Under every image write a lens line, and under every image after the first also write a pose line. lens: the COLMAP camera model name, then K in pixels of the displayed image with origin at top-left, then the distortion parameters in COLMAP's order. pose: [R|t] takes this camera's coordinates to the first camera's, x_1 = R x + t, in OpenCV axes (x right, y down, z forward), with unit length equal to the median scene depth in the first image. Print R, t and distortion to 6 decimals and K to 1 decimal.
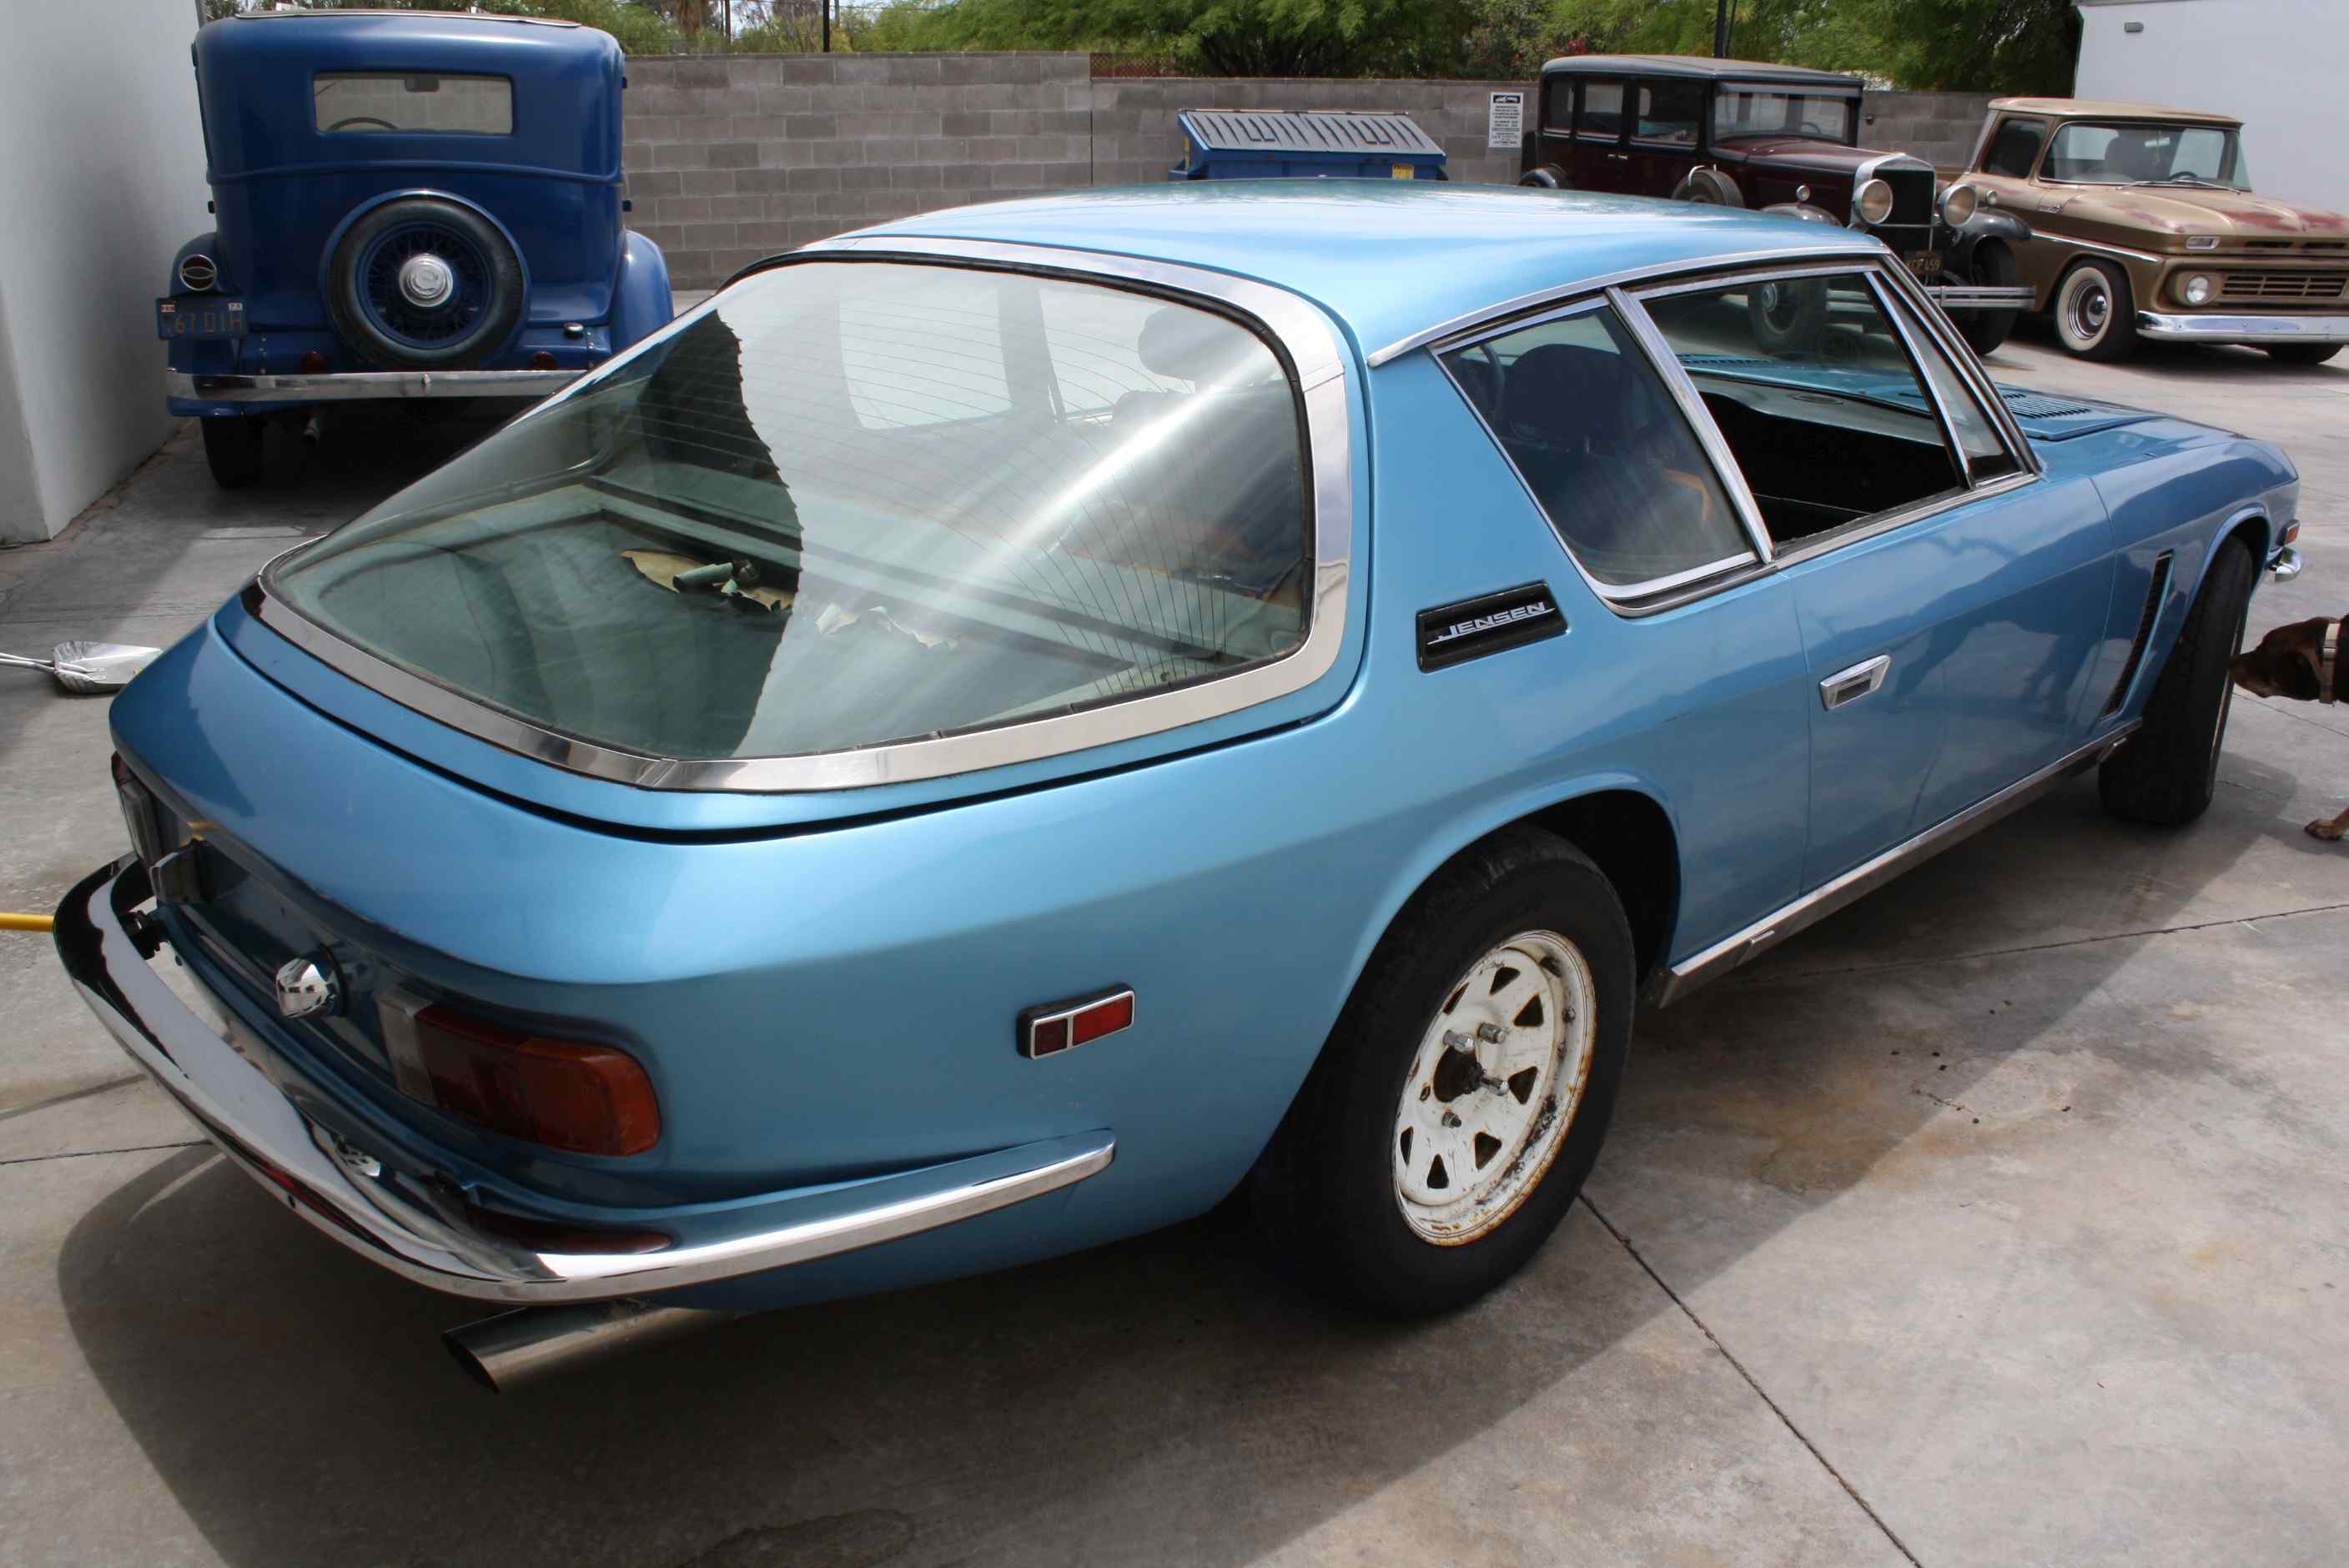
lens RADIAL K [[1959.4, 0, 1176.4], [0, 1959.4, 782.3], [0, 0, 1]] dist [-0.161419, 0.135029]
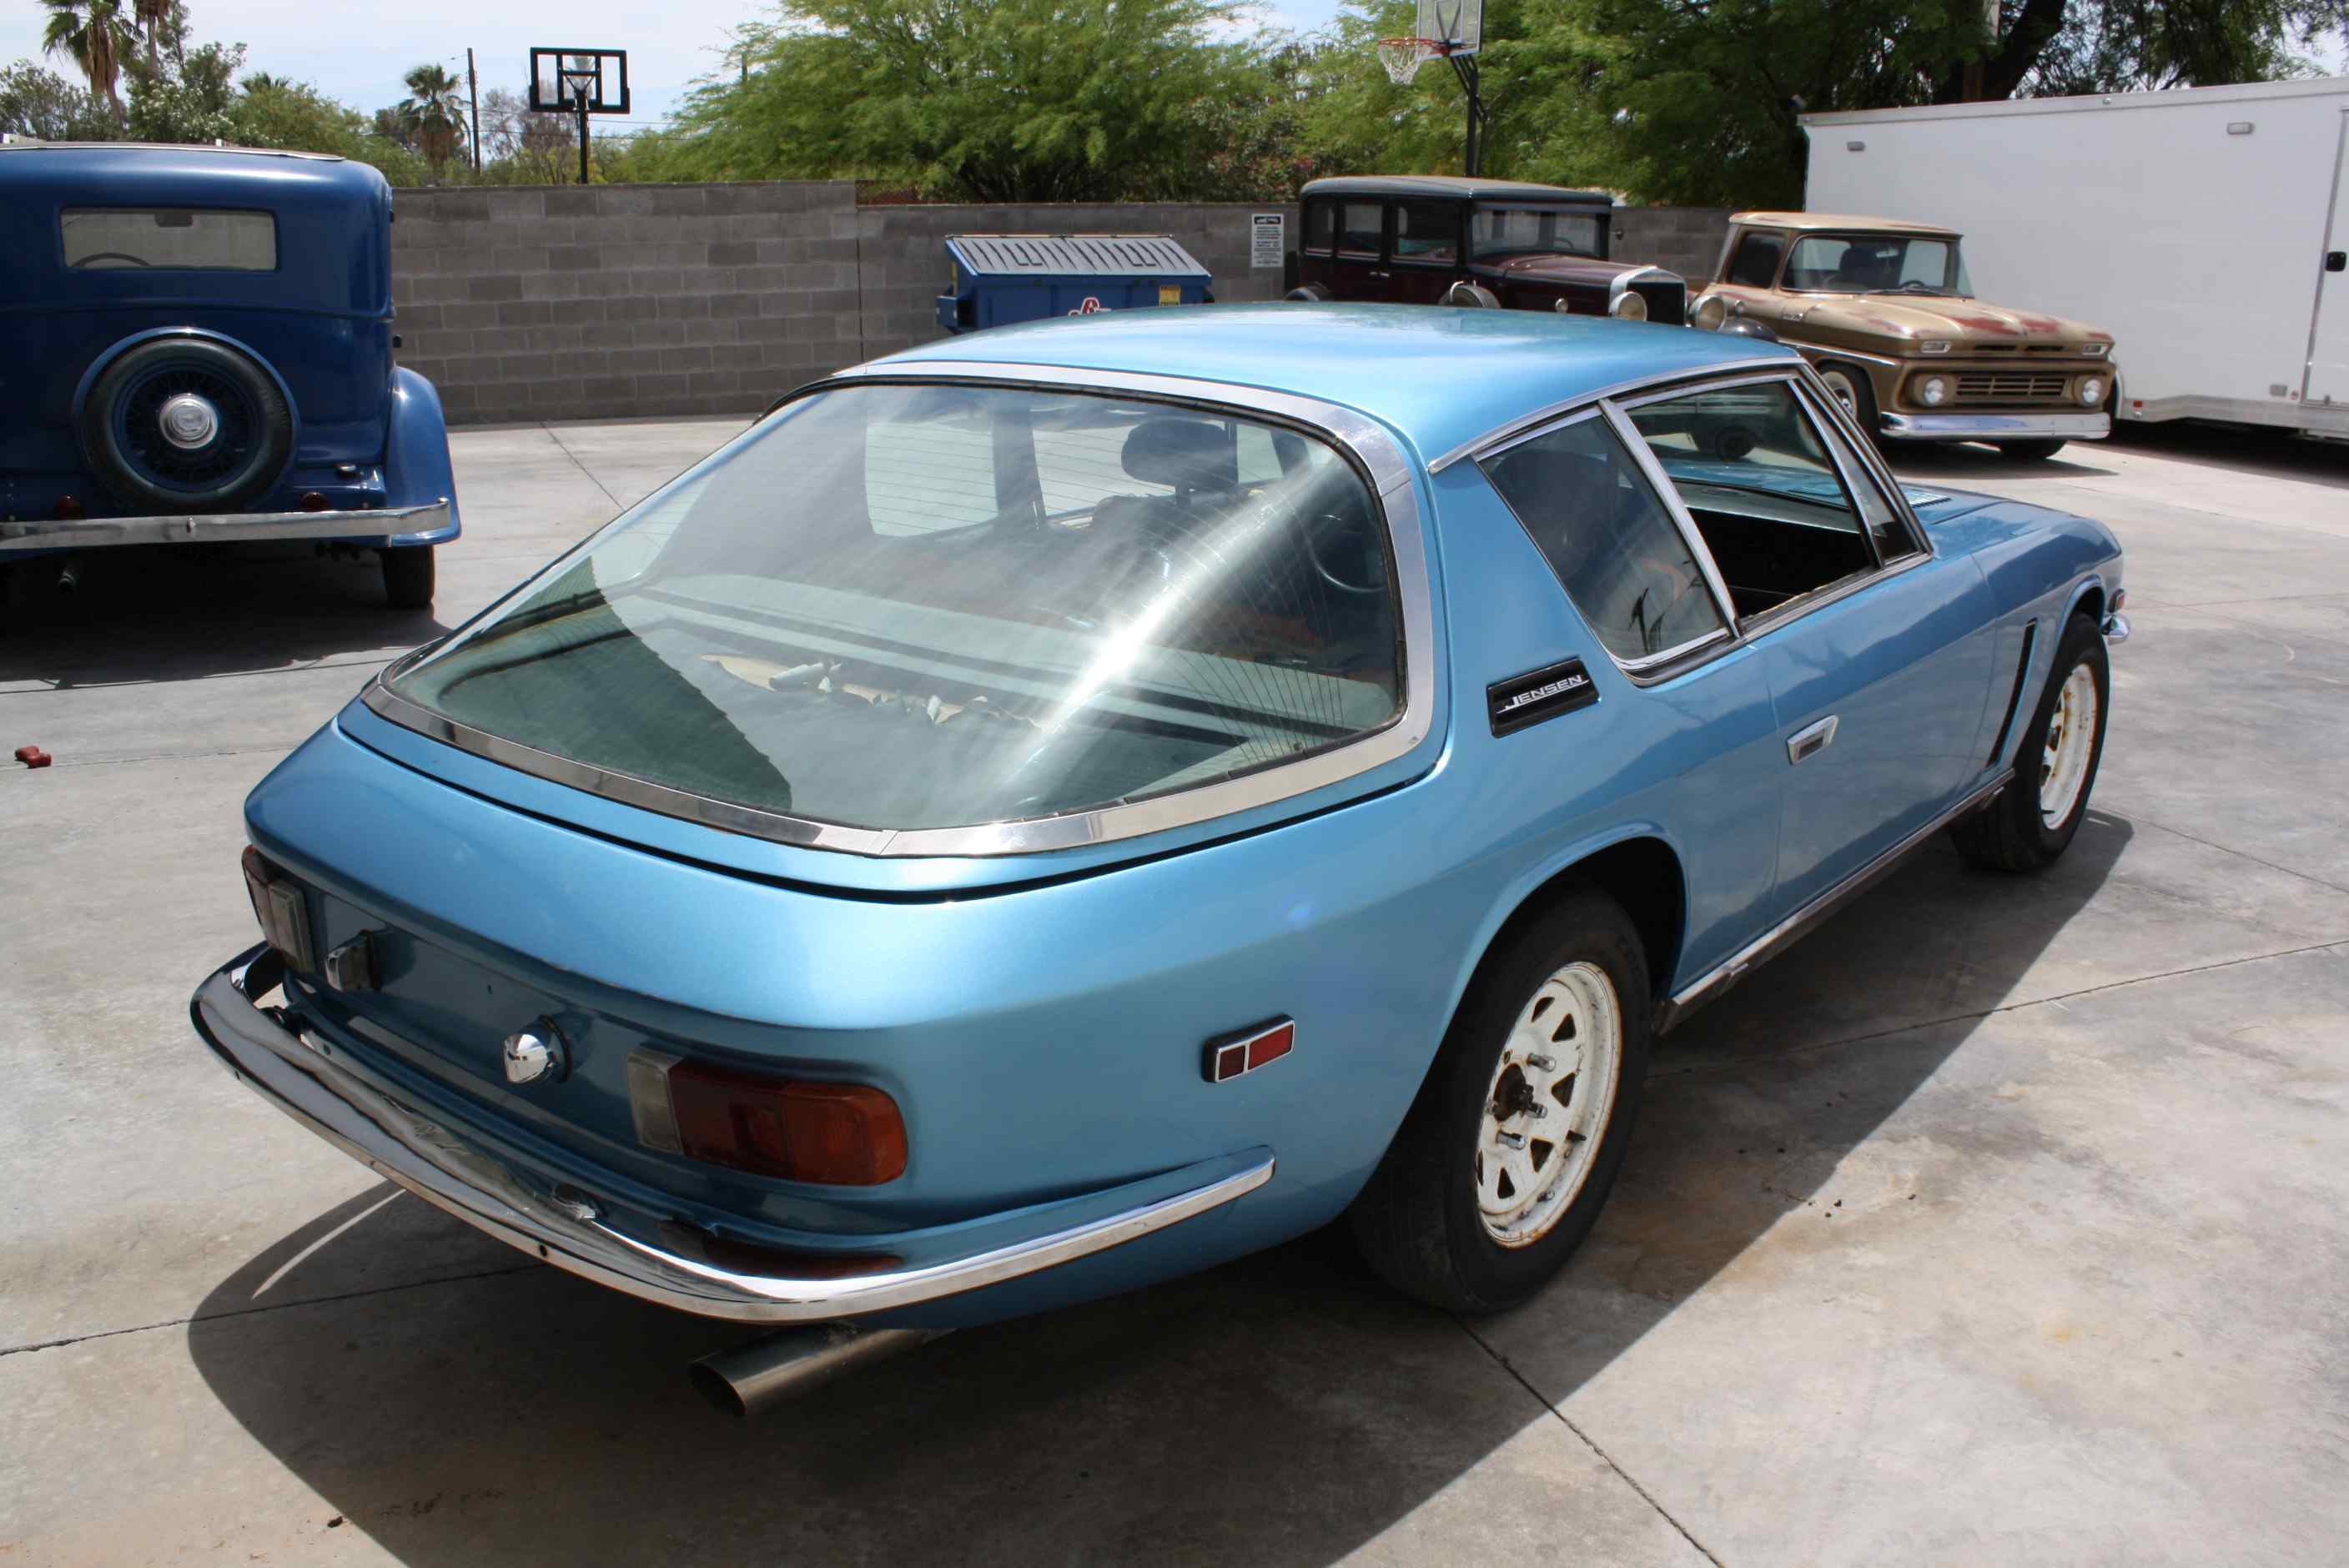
lens RADIAL K [[1959.4, 0, 1168.4], [0, 1959.4, 797.7], [0, 0, 1]] dist [-0.161419, 0.135029]
pose [[0.993066, -0.038670, 0.111014, -0.012510], [0.044413, 0.997774, -0.049738, -0.003230], [-0.108844, 0.054324, 0.992573, 0.005780]]
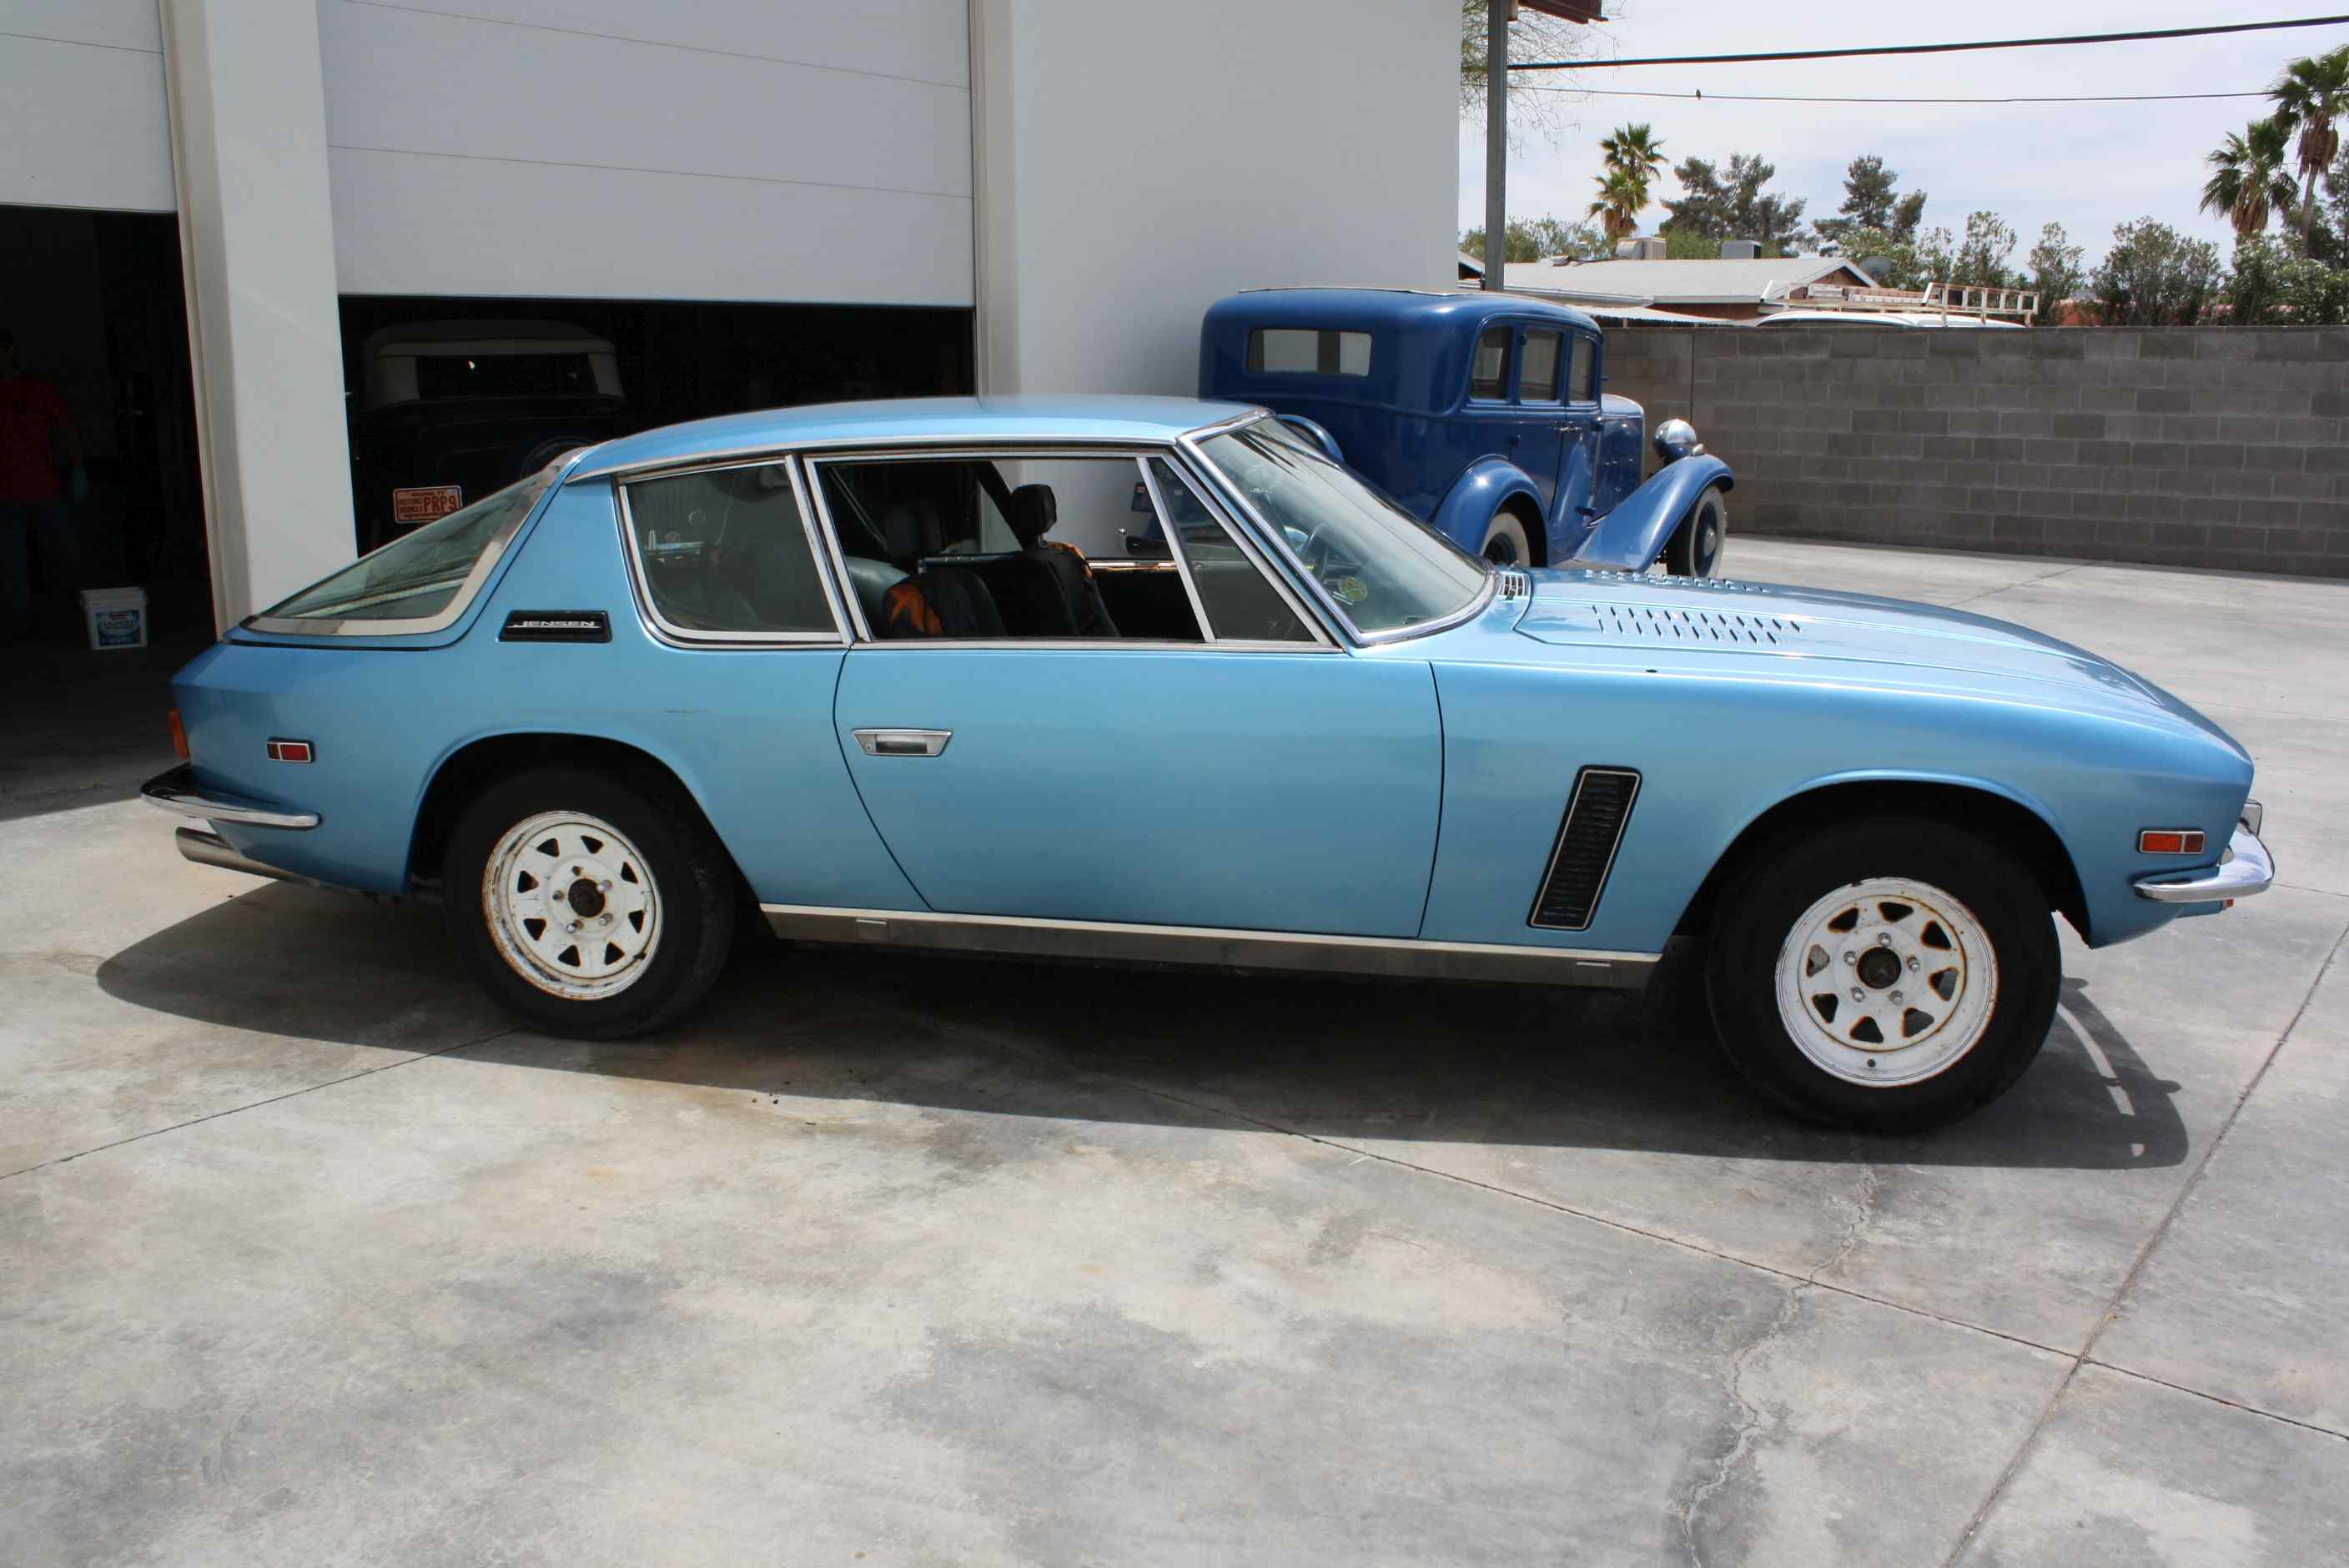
lens RADIAL K [[1959.4, 0, 1196.7], [0, 1959.4, 801.3], [0, 0, 1]] dist [-0.161419, 0.135029]
pose [[0.597790, 0.167353, -0.783989, 0.588346], [-0.265434, 0.964123, 0.003412, -0.035881], [0.756433, 0.206058, 0.620765, 0.144024]]
